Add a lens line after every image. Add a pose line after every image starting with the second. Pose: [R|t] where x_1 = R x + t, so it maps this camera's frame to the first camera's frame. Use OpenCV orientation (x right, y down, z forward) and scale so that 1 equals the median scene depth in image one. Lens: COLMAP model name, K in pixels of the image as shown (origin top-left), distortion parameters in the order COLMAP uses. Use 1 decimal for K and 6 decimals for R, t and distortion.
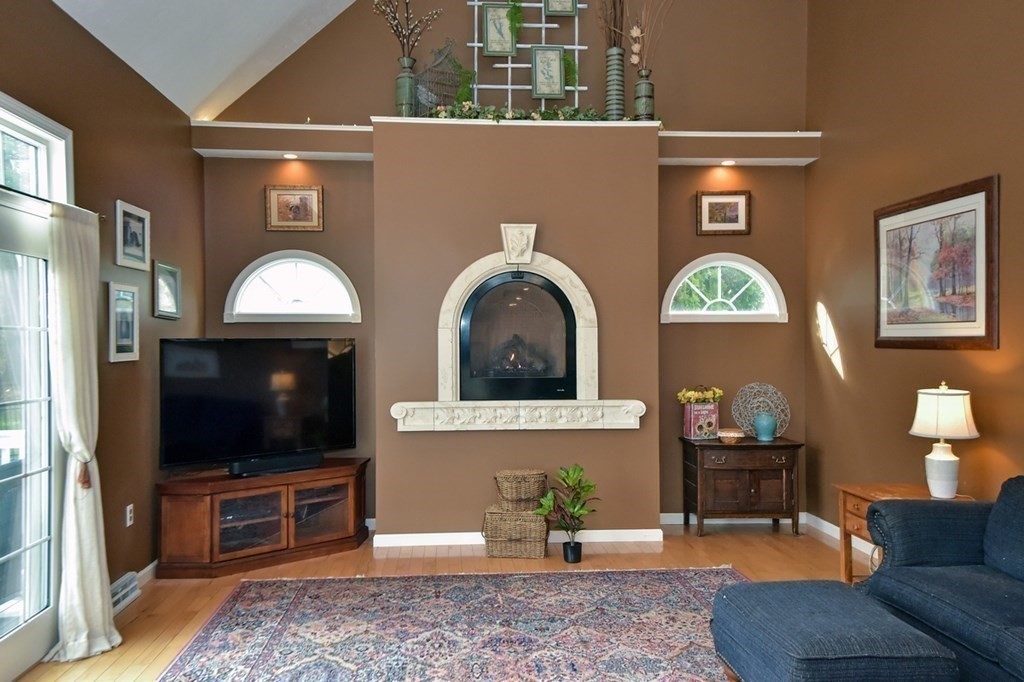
lens RADIAL K [[750.5, 0, 512.0], [0, 750.5, 341.0], [0, 0, 1]] dist [0.004251, 0.000217]
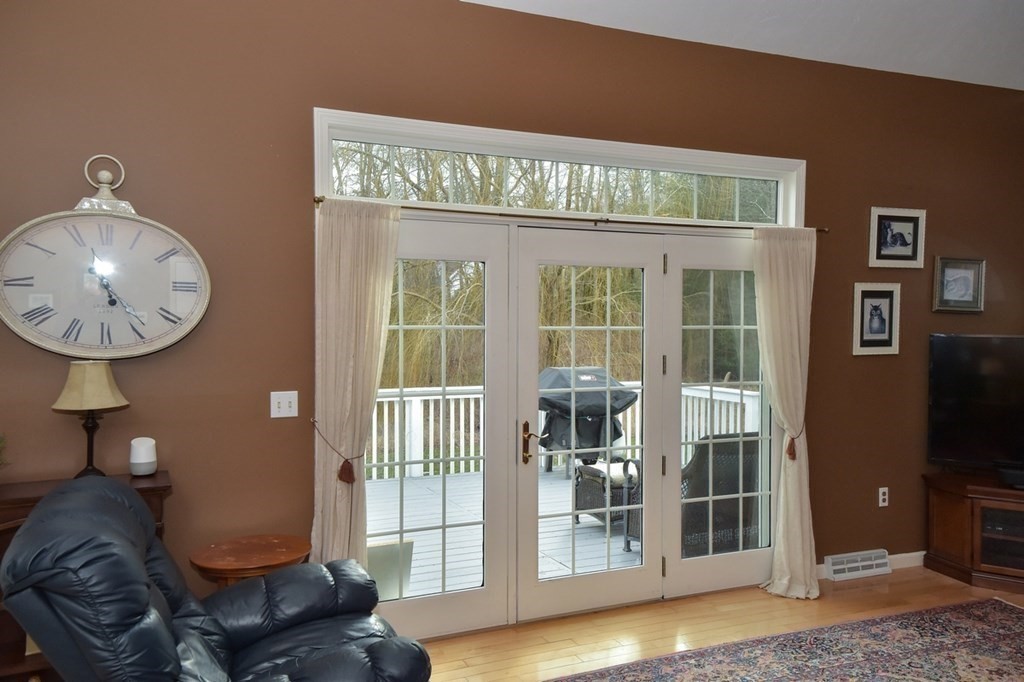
lens RADIAL K [[750.5, 0, 512.0], [0, 750.5, 341.0], [0, 0, 1]] dist [0.004251, 0.000217]
pose [[0.308496, 0.039403, -0.950409, 0.405158], [-0.010031, 0.999221, 0.038171, -0.033174], [0.951173, -0.002242, 0.308651, 0.185570]]
